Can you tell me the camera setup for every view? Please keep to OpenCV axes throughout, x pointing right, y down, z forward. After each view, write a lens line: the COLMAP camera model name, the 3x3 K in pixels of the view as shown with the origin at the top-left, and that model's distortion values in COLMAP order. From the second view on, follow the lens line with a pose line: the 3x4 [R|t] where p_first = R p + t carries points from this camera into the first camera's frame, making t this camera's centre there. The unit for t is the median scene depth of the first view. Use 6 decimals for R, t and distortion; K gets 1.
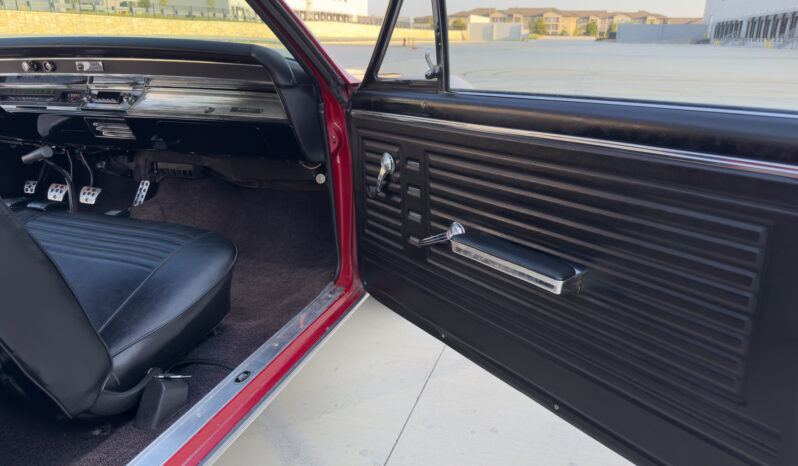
lens RADIAL K [[563.0, 0, 389.7], [0, 563.0, 230.8], [0, 0, 1]] dist [0.069385, -0.102910]
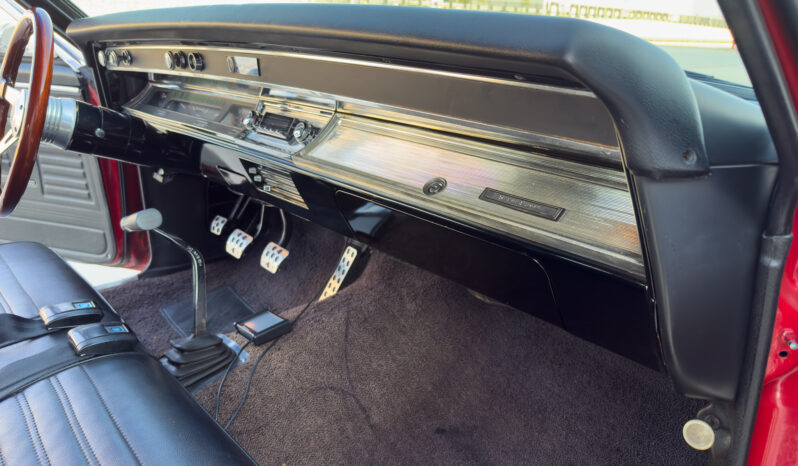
lens RADIAL K [[563.0, 0, 389.7], [0, 563.0, 230.8], [0, 0, 1]] dist [0.069385, -0.102910]
pose [[0.875520, 0.179908, -0.448440, -0.142287], [-0.178168, 0.982902, 0.046477, -0.177669], [0.449134, 0.039206, 0.892604, 0.565559]]
